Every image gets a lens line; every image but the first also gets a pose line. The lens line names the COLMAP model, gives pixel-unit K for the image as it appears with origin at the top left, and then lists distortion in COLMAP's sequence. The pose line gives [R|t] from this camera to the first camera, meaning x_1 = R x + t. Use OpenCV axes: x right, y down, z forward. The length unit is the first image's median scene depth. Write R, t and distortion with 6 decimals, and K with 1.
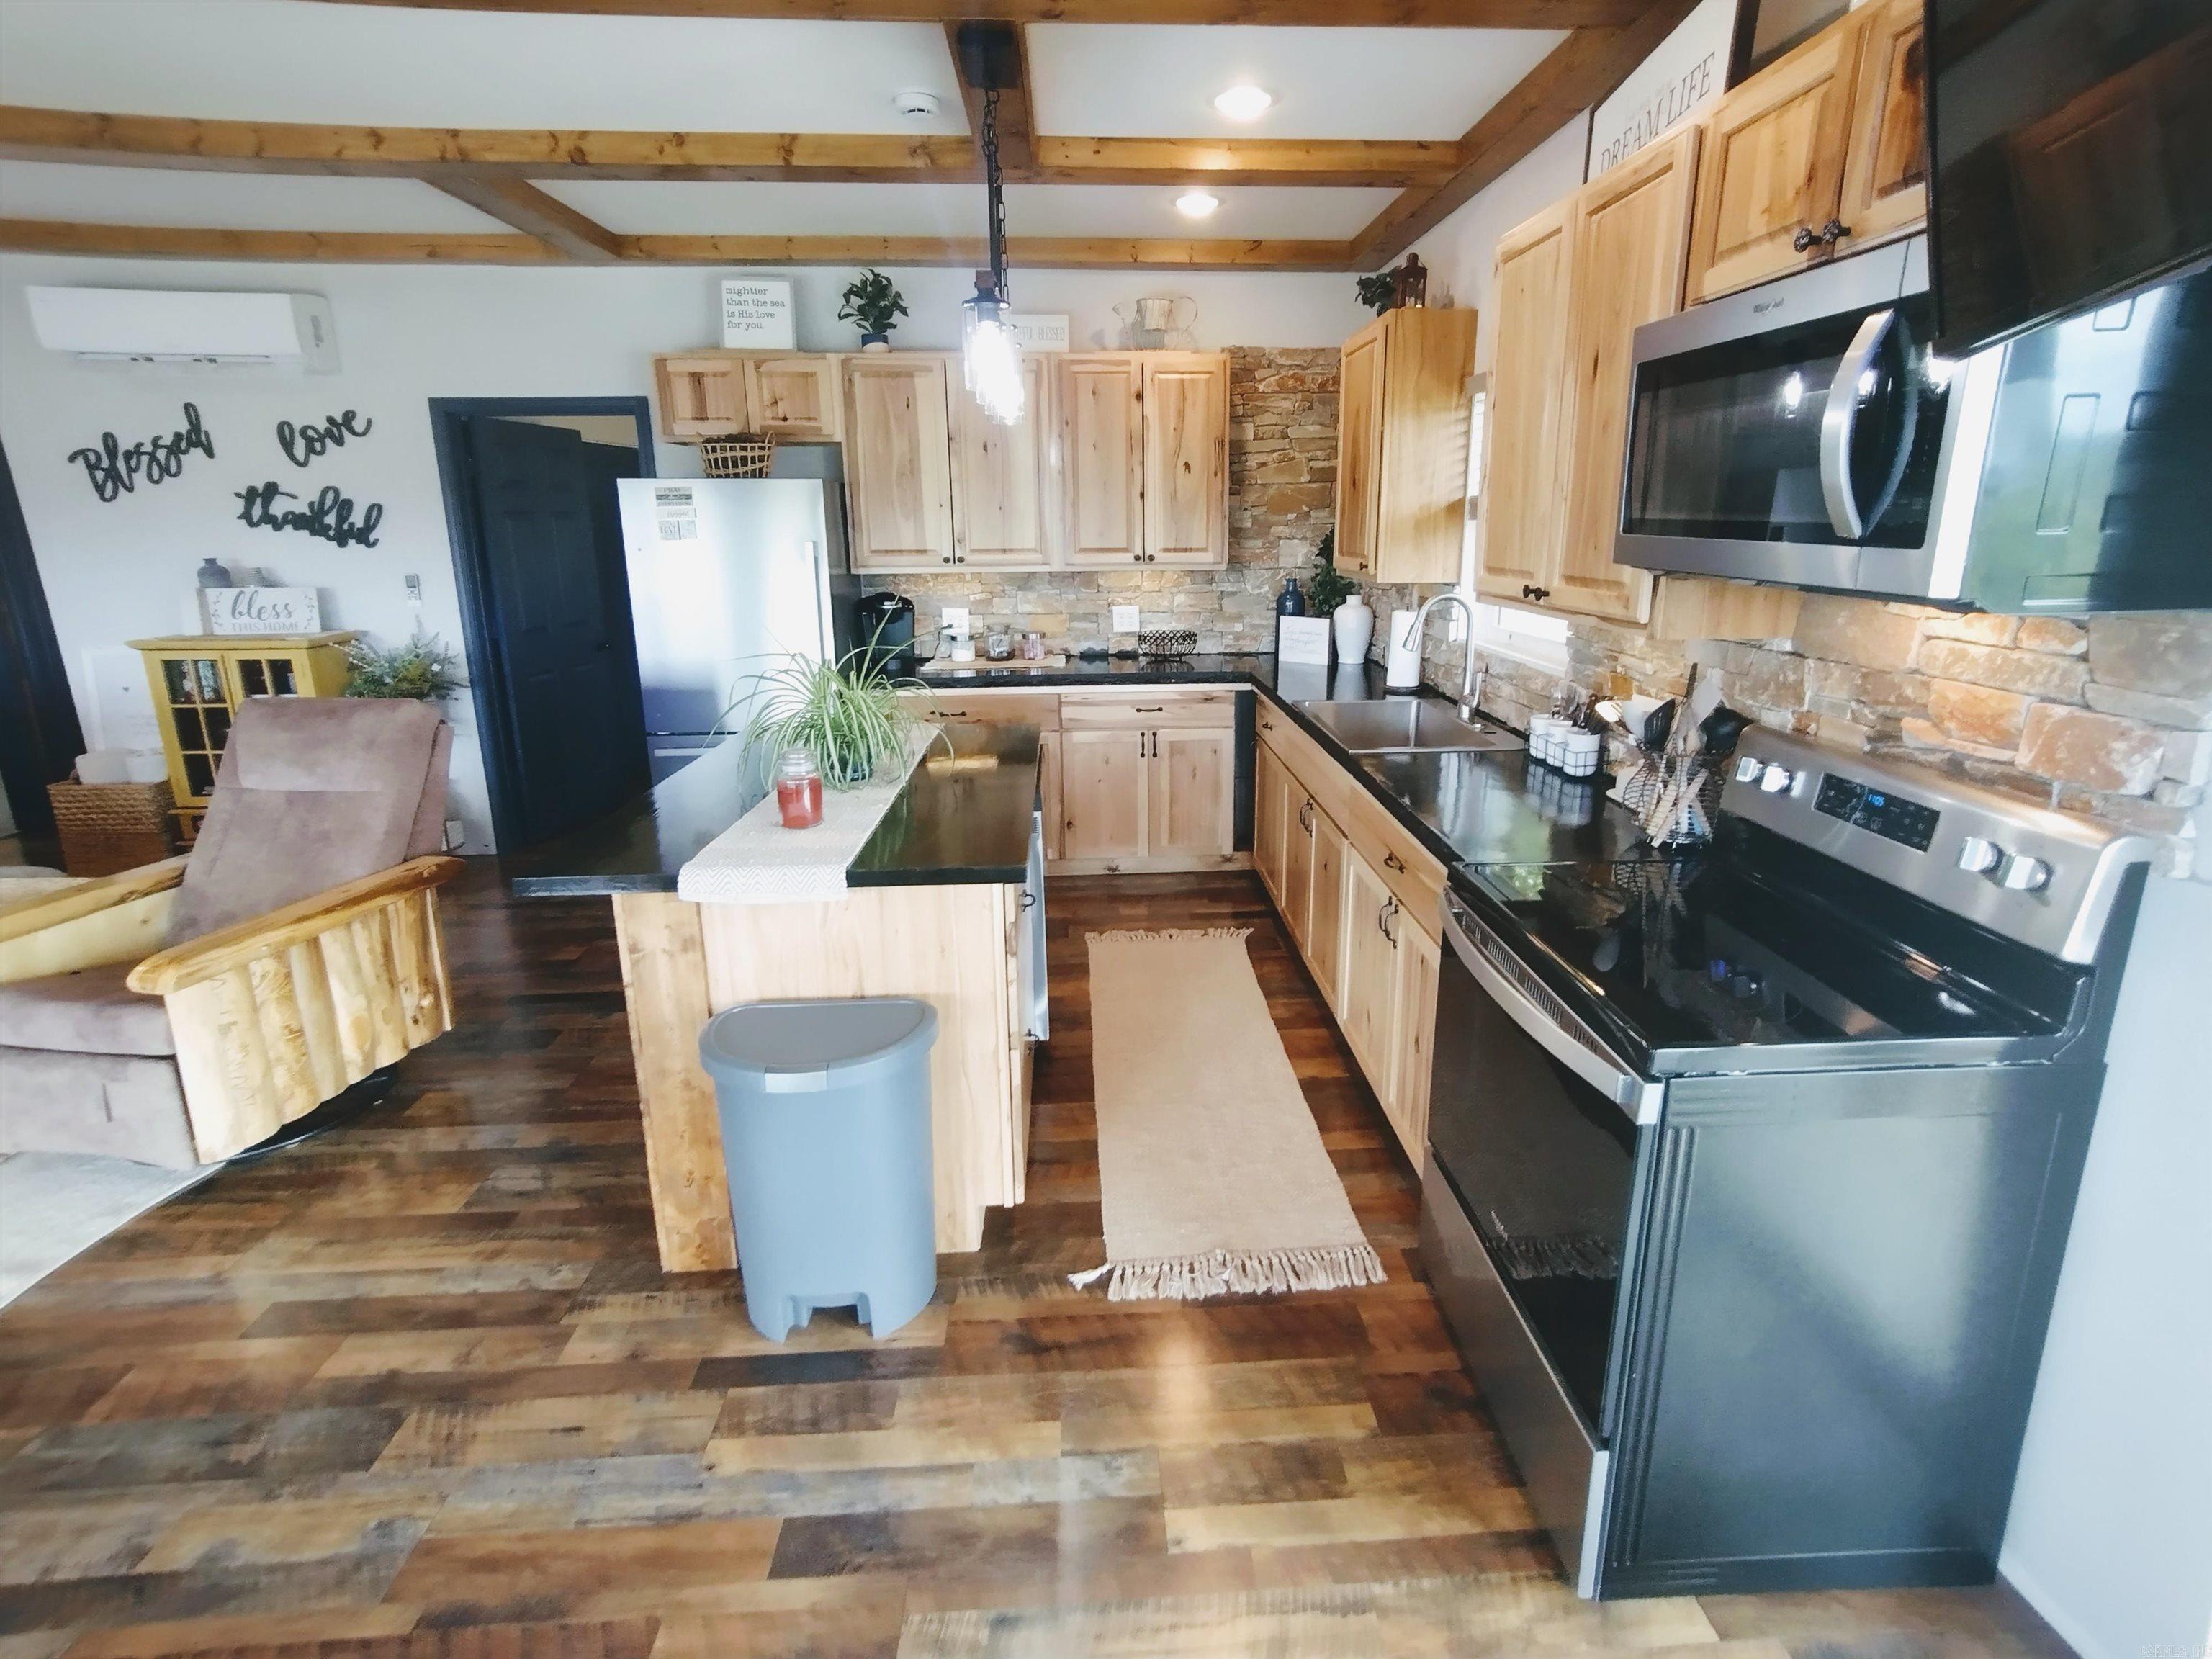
lens RADIAL K [[1043.2, 0, 1124.5], [0, 1043.2, 768.3], [0, 0, 1]] dist [-0.005120, 0.006075]
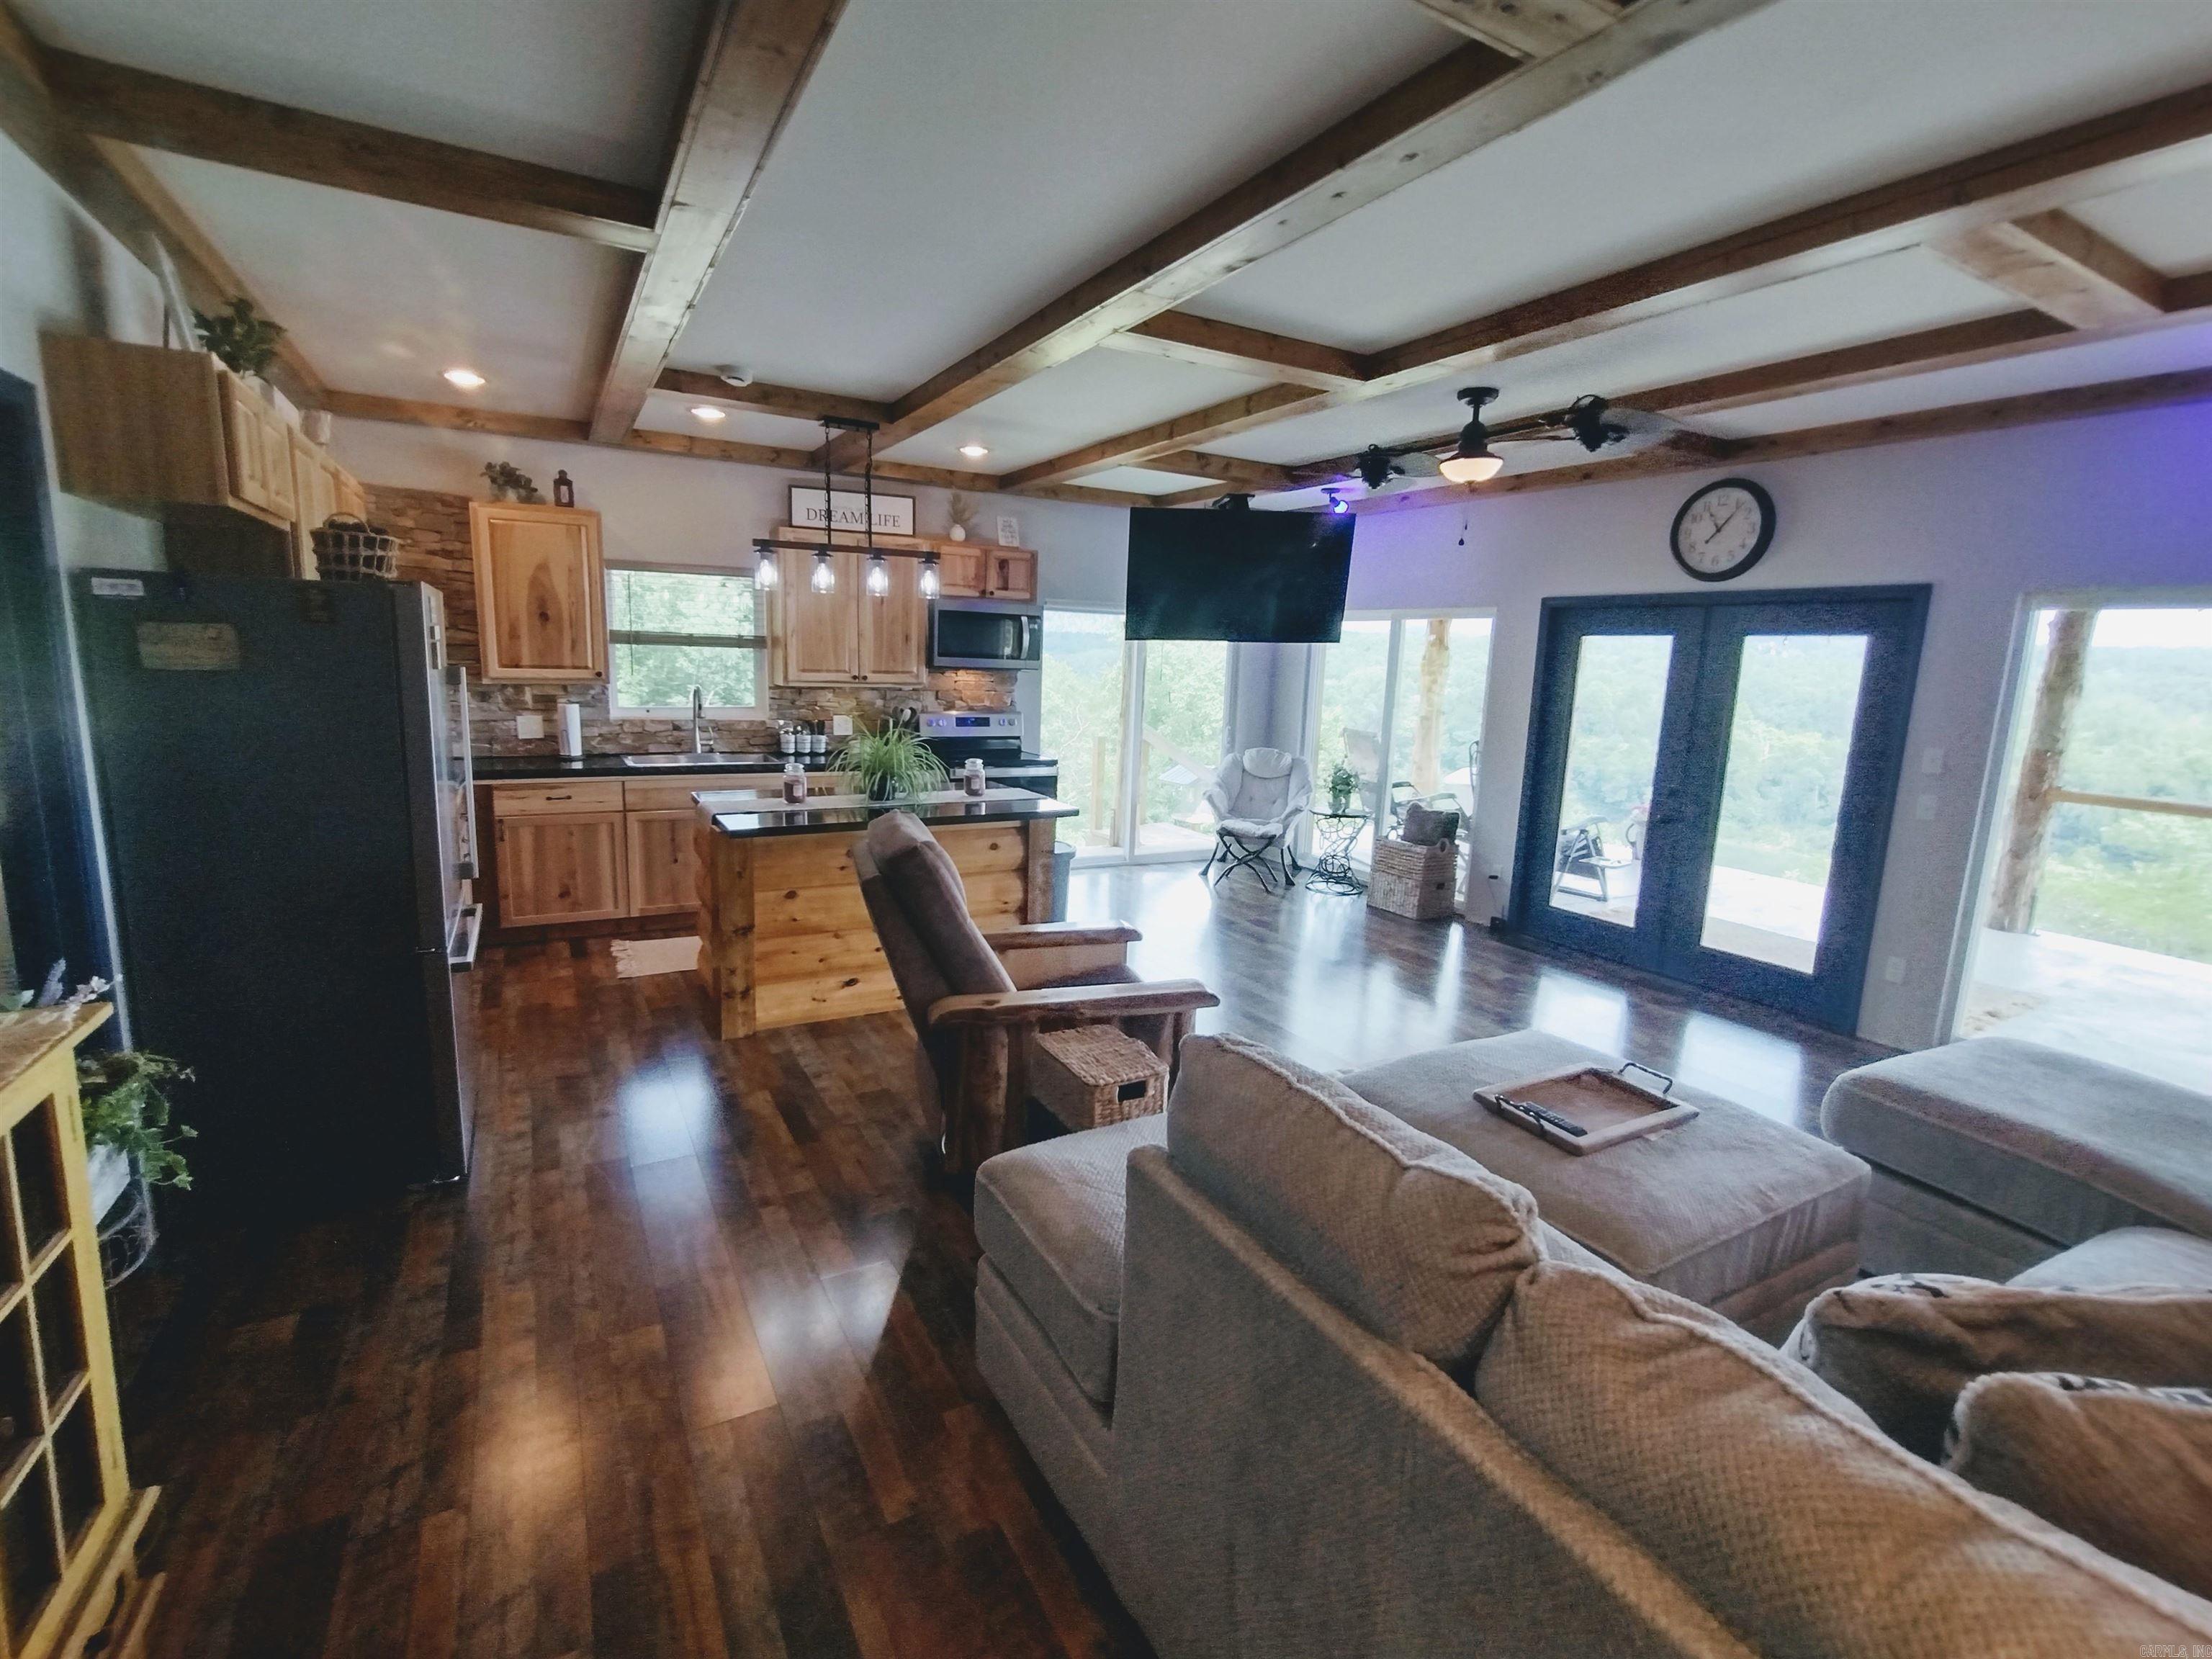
lens RADIAL K [[1002.7, 0, 1078.4], [0, 1002.7, 832.0], [0, 0, 1]] dist [-0.001298, -0.001791]
pose [[-0.418422, -0.169195, 0.892354, -1.184329], [0.186127, 0.945670, 0.266579, -0.201083], [-0.888977, 0.277634, -0.364197, 0.830580]]
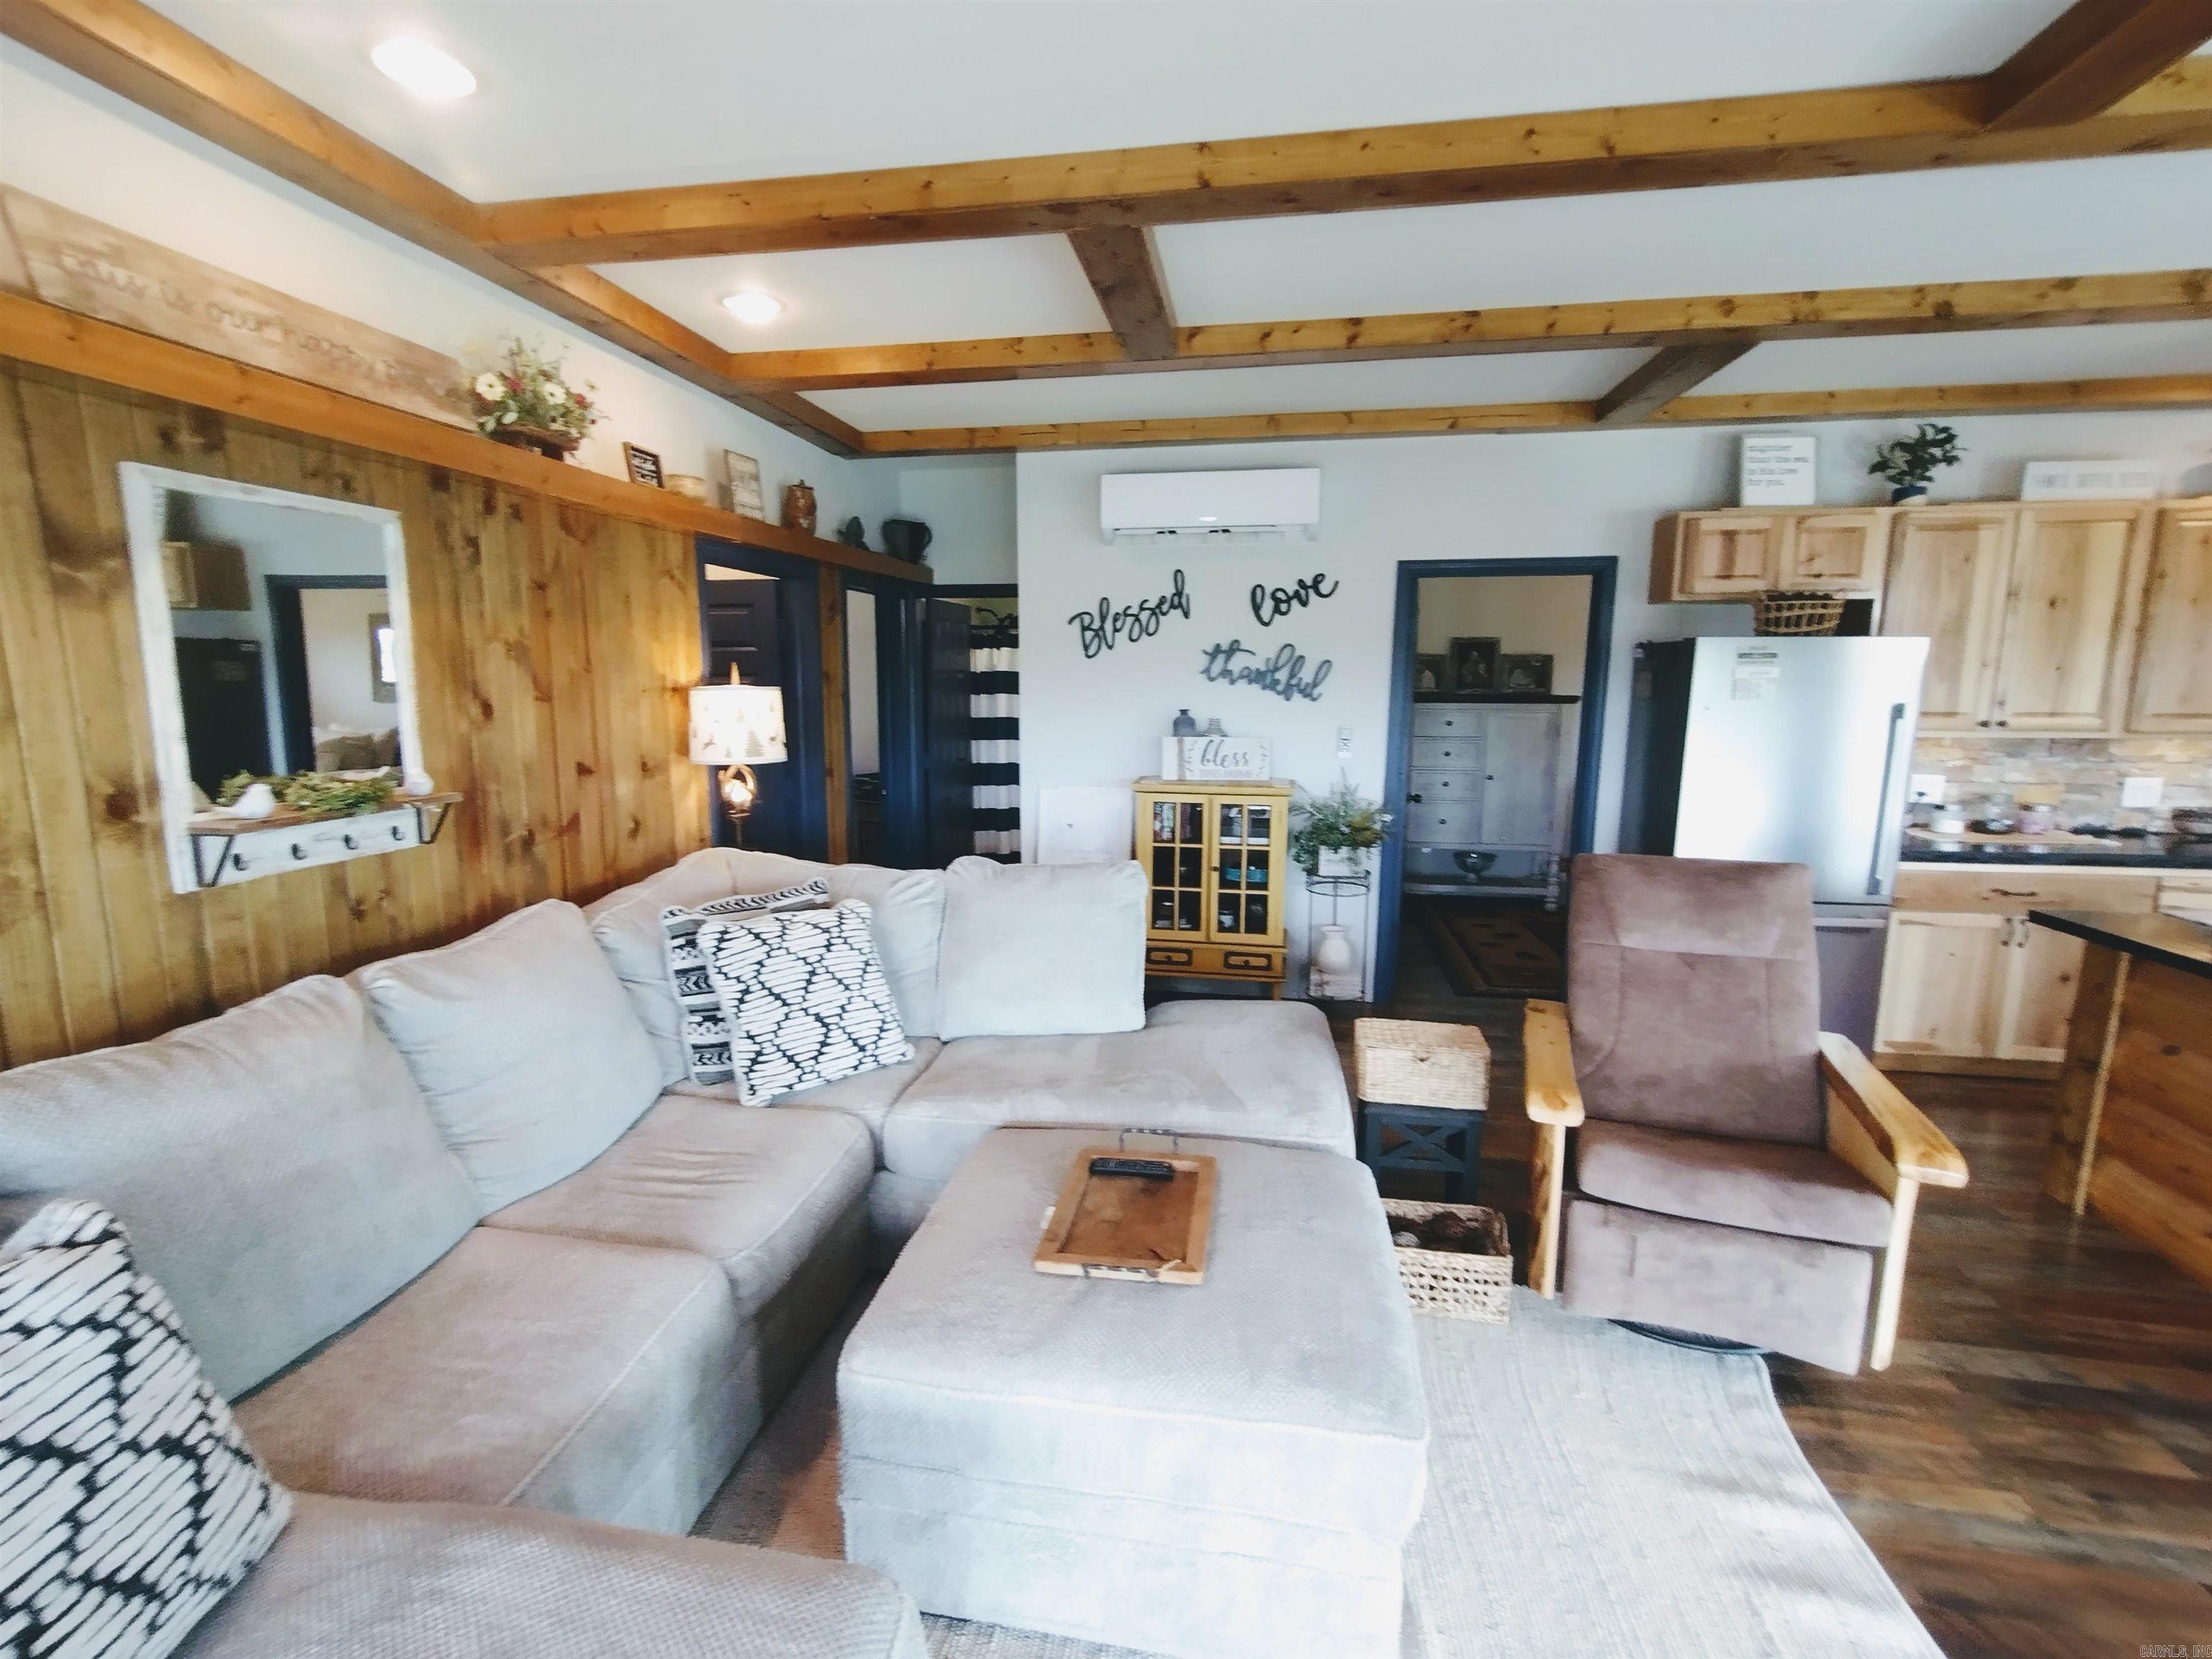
lens RADIAL K [[1002.7, 0, 1093.3], [0, 1002.7, 838.0], [0, 0, 1]] dist [-0.001298, -0.001791]
pose [[0.971908, 0.045077, -0.231006, -0.757610], [-0.061774, 0.995935, -0.065562, 0.007000], [0.227111, 0.077990, 0.970741, -0.027913]]
